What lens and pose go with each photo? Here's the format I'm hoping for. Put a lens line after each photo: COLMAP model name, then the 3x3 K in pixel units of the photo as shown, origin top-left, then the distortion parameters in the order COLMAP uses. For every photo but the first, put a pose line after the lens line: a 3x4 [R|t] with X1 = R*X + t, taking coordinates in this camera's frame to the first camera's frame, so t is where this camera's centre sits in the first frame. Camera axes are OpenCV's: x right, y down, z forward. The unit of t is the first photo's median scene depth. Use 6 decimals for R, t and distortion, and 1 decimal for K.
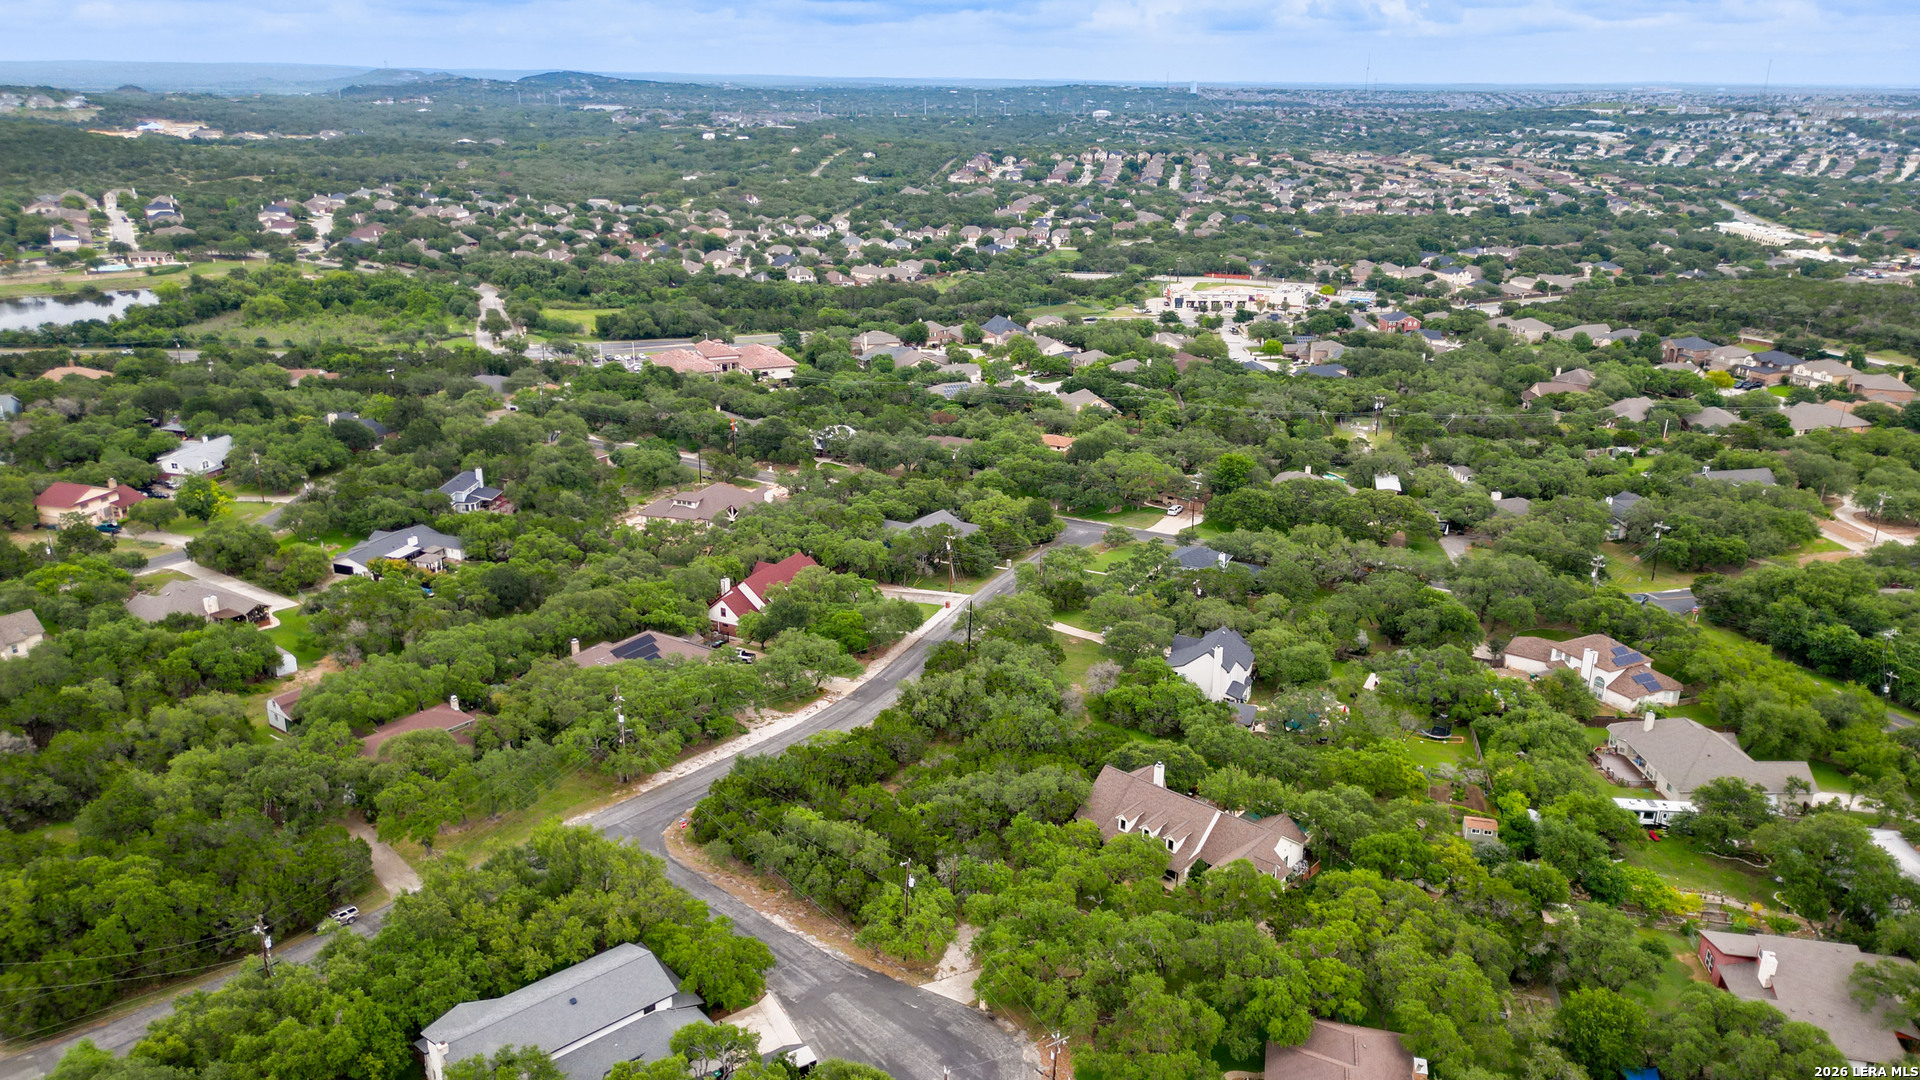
lens RADIAL K [[1344.2, 0, 956.3], [0, 1344.2, 529.8], [0, 0, 1]] dist [0.072884, -0.071459]
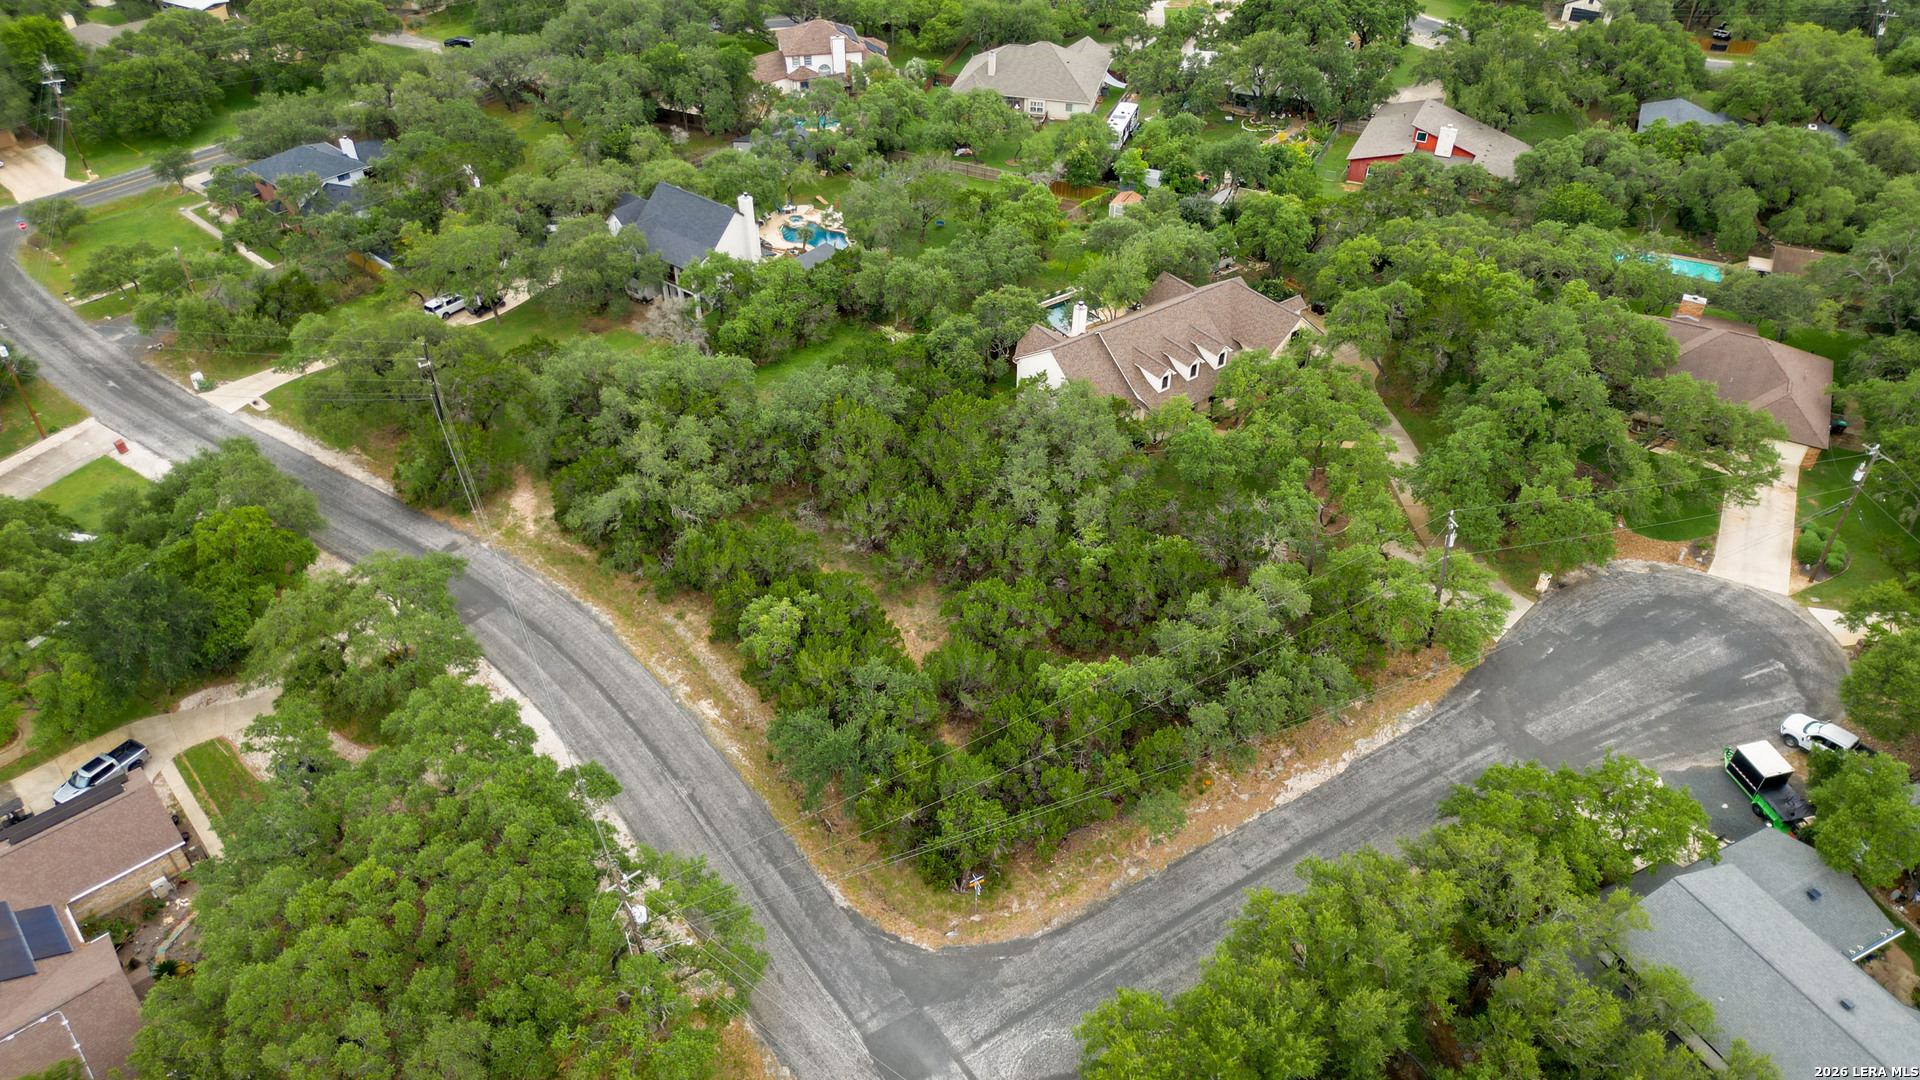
lens RADIAL K [[1344.2, 0, 951.9], [0, 1344.2, 534.9], [0, 0, 1]] dist [0.072884, -0.071459]
pose [[0.247157, -0.607919, 0.754552, -0.345033], [0.308946, 0.787509, 0.533275, -0.095018], [-0.918404, 0.101314, 0.382452, 0.579463]]
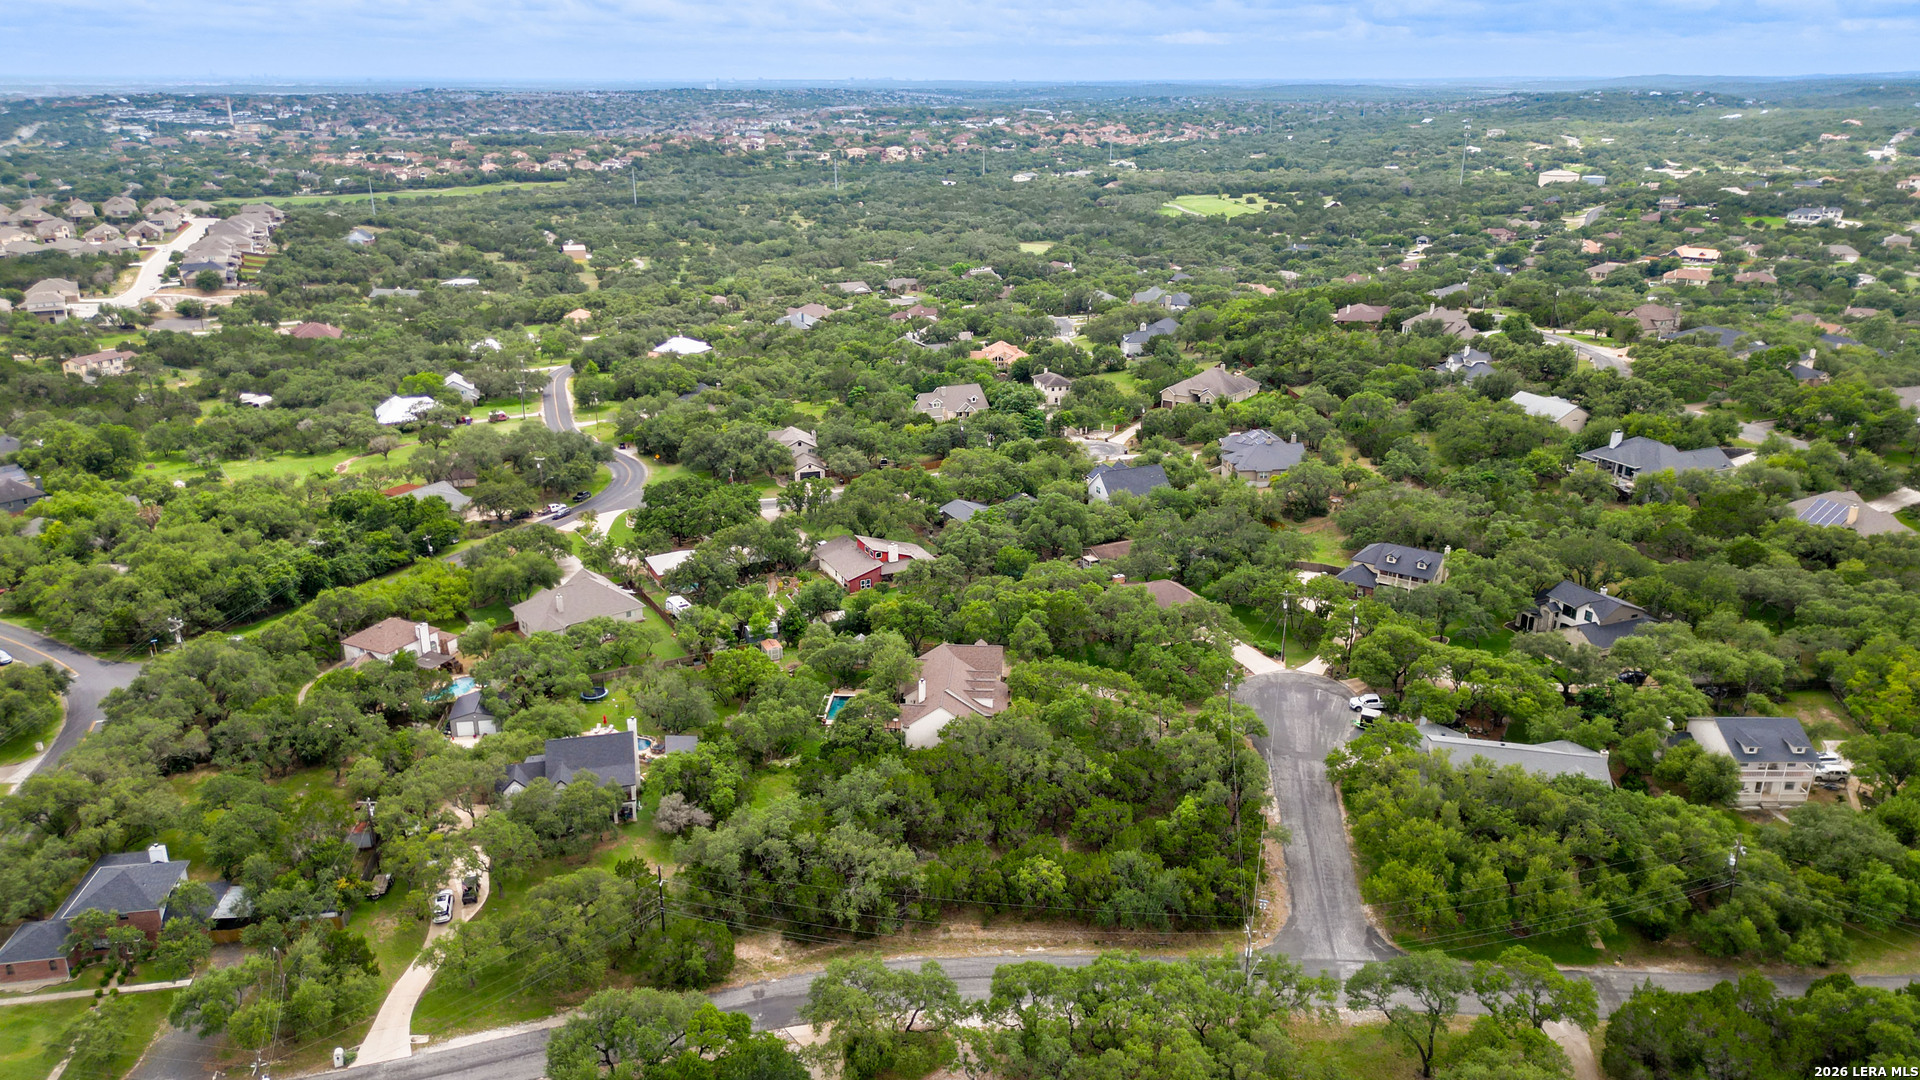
lens RADIAL K [[1344.2, 0, 950.8], [0, 1344.2, 522.4], [0, 0, 1]] dist [0.072884, -0.071459]
pose [[-0.596360, -0.263110, 0.758372, -0.497338], [0.251221, 0.836121, 0.487636, -0.350994], [-0.762393, 0.481325, -0.432530, 1.016655]]
